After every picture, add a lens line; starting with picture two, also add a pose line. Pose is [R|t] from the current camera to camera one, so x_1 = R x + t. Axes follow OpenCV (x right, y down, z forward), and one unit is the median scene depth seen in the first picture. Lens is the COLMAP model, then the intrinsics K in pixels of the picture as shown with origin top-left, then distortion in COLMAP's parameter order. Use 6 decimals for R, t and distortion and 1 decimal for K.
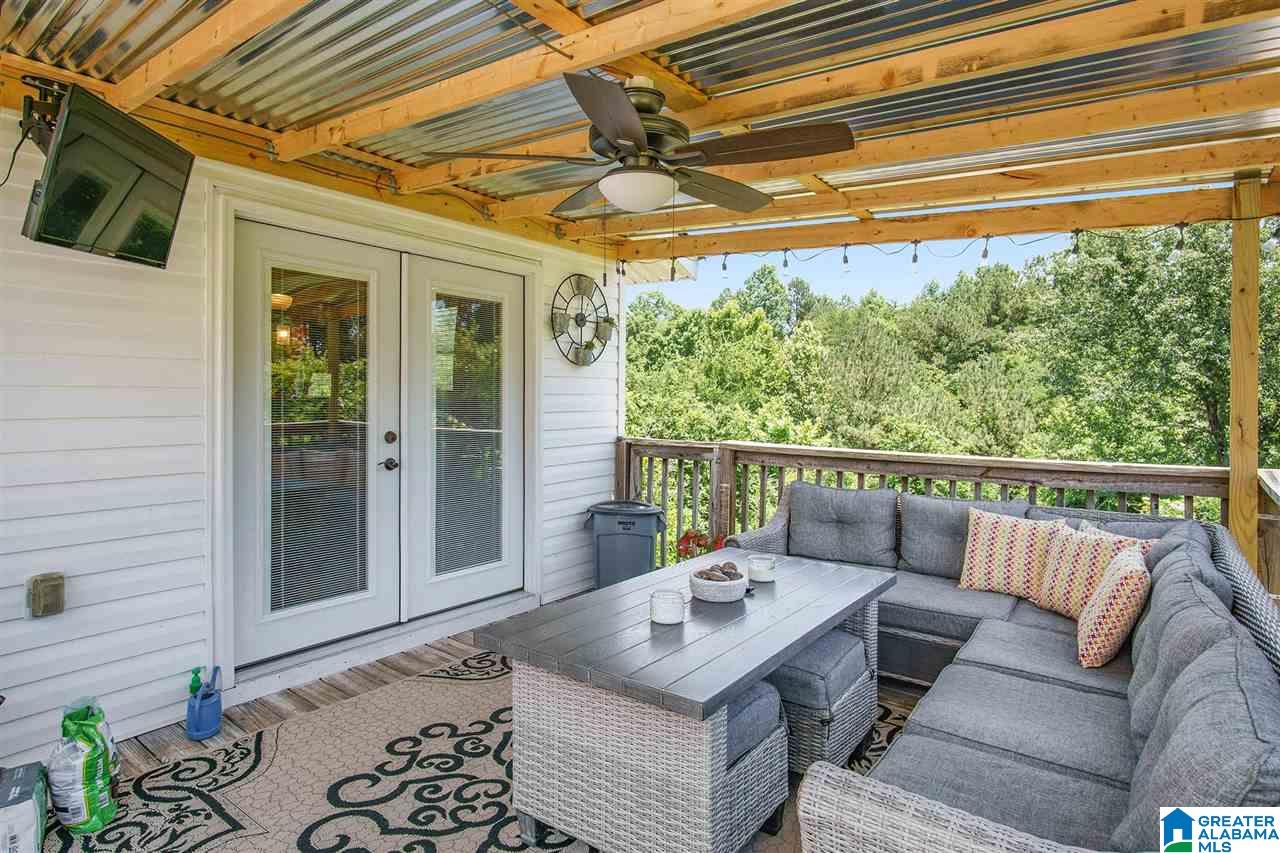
lens RADIAL K [[688.3, 0, 645.8], [0, 688.3, 399.0], [0, 0, 1]] dist [-0.018532, -0.003286]
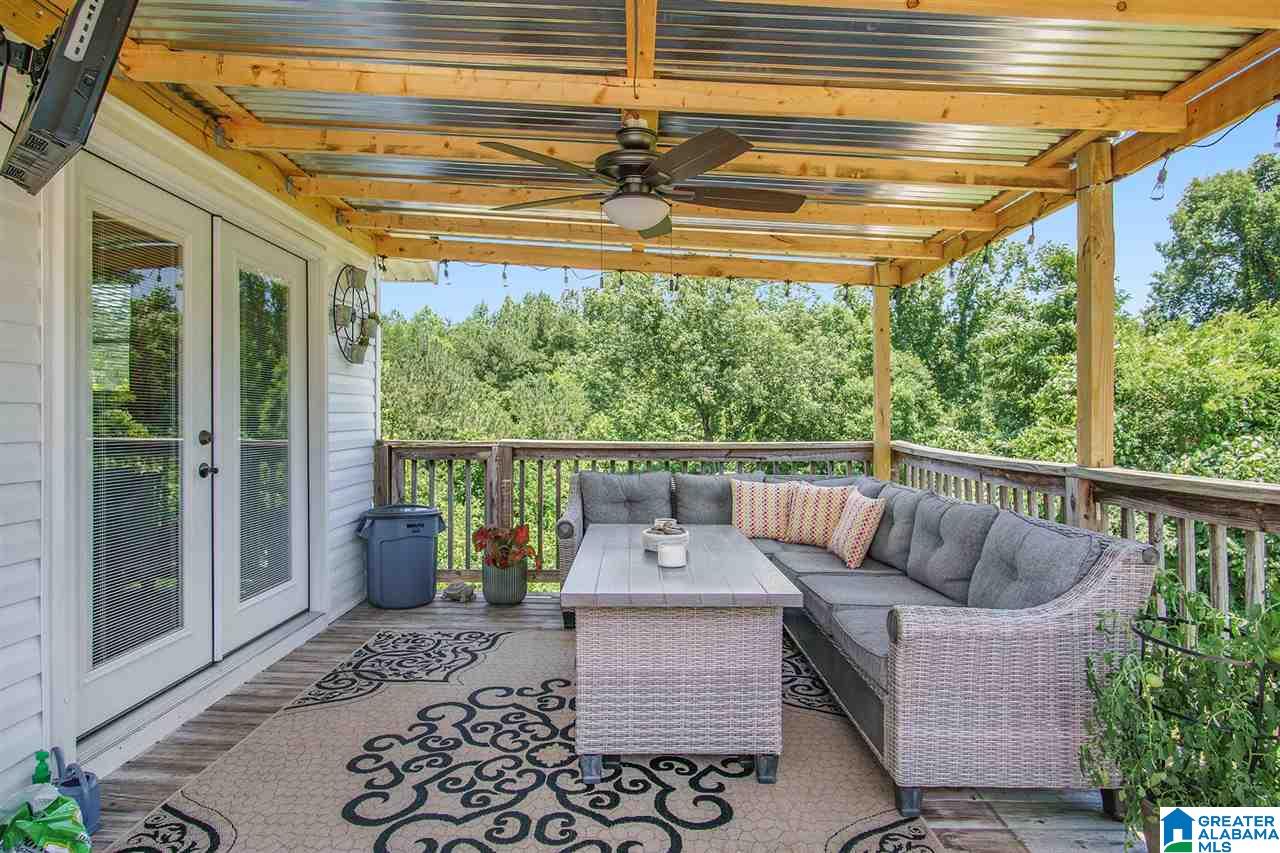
lens RADIAL K [[688.3, 0, 645.8], [0, 688.3, 399.0], [0, 0, 1]] dist [-0.018532, -0.003286]
pose [[0.798493, 0.009821, 0.601924, -0.393214], [0.005342, 0.999712, -0.023397, 0.028005], [-0.601980, 0.021898, 0.798211, 0.023499]]
